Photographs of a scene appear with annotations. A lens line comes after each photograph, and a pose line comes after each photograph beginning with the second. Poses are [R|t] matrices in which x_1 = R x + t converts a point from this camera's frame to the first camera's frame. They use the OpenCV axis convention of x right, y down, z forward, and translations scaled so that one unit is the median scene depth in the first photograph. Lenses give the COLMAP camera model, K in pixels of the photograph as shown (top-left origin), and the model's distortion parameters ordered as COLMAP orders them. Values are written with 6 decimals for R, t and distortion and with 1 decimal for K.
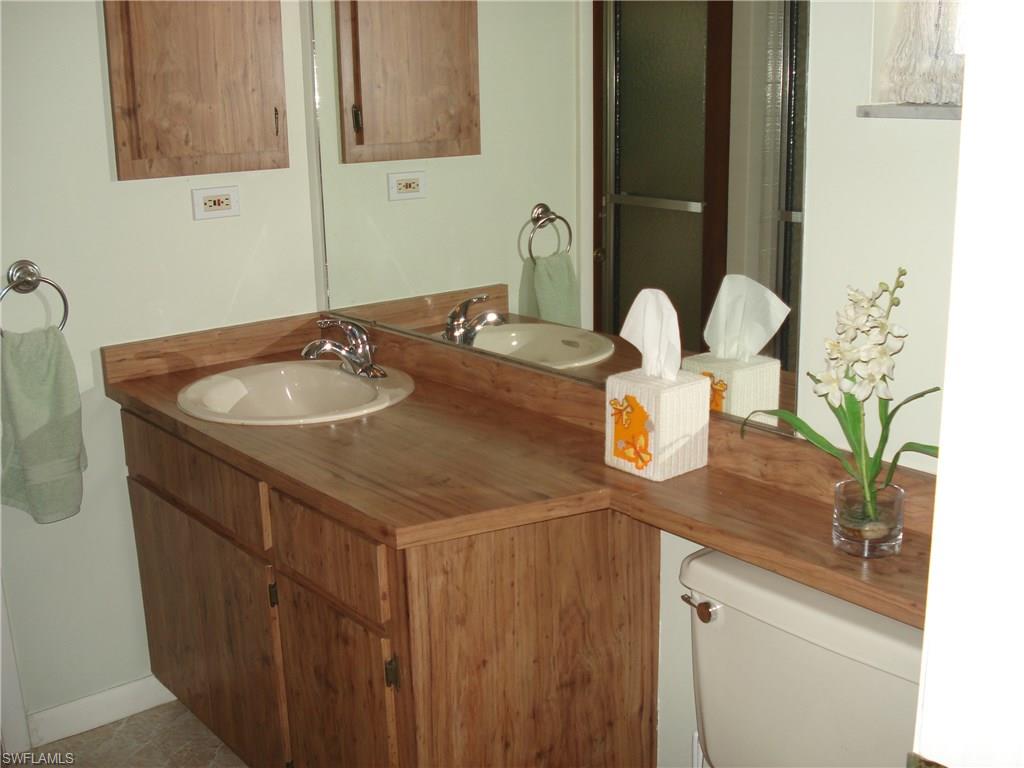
lens RADIAL K [[1152.8, 0, 512.0], [0, 1152.8, 384.0], [0, 0, 1]] dist [-0.100121, 0.021668]
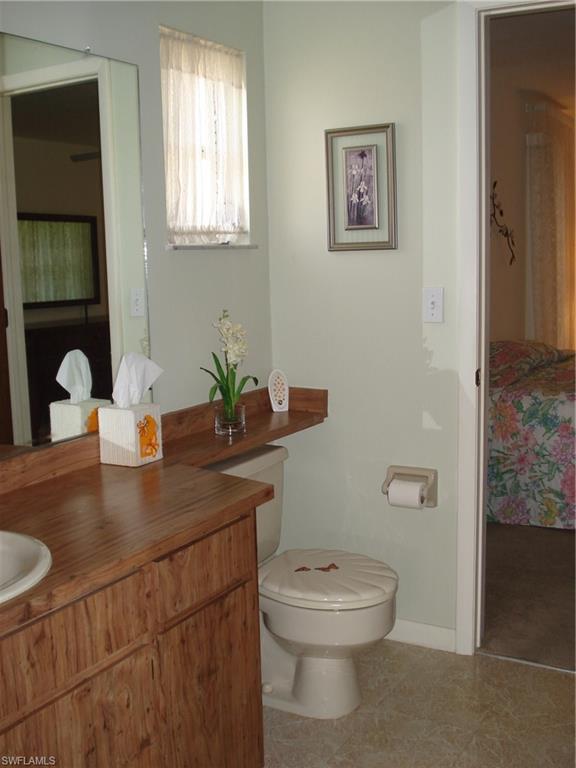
lens RADIAL K [[864.6, 0, 288.0], [0, 864.6, 384.0], [0, 0, 1]] dist [-0.100121, 0.021668]
pose [[-0.341799, -0.119658, 0.932124, -0.859464], [0.266251, 0.938891, 0.218158, -0.191387], [-0.901268, 0.322746, -0.289053, 0.883673]]
